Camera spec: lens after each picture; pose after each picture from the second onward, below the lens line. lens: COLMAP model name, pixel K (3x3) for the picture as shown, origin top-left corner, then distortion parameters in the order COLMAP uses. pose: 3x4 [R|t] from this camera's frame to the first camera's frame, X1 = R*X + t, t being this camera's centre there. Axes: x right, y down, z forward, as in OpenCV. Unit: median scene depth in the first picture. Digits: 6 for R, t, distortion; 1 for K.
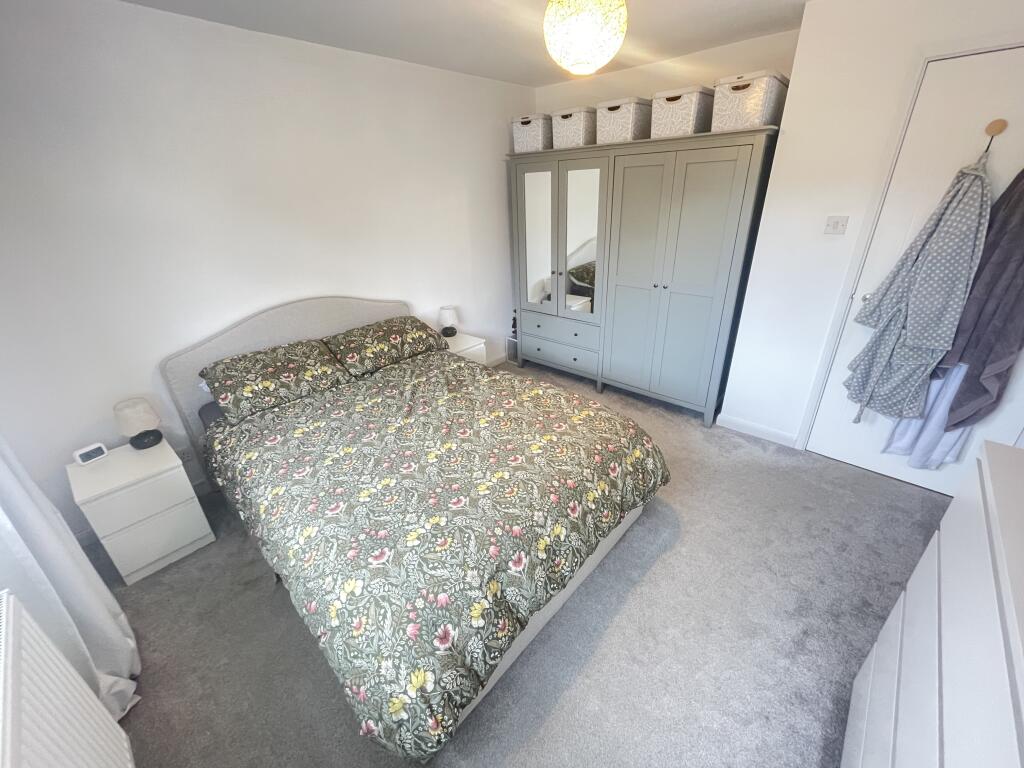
lens RADIAL K [[414.8, 0, 512.8], [0, 414.8, 383.5], [0, 0, 1]] dist [0.000709, 0.000056]
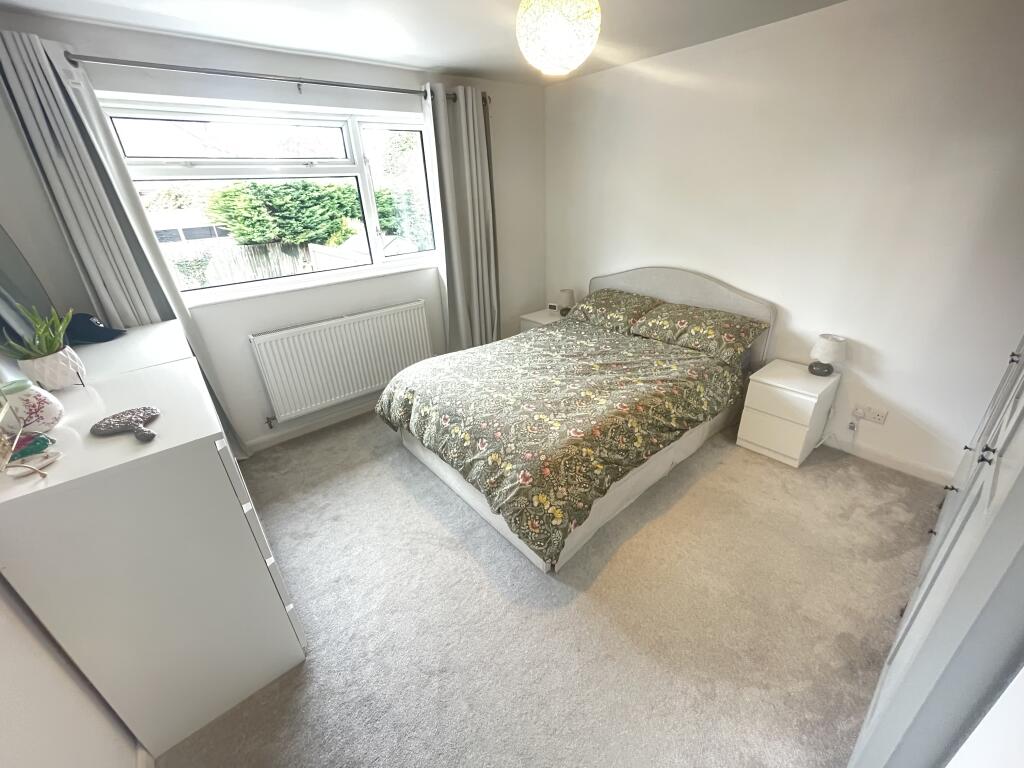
lens RADIAL K [[414.8, 0, 512.7], [0, 414.8, 383.2], [0, 0, 1]] dist [0.000709, 0.000056]
pose [[-0.138862, 0.456515, -0.878813, 0.880108], [-0.378343, 0.795639, 0.473091, -0.375579], [0.915191, 0.398187, 0.062235, 0.719997]]
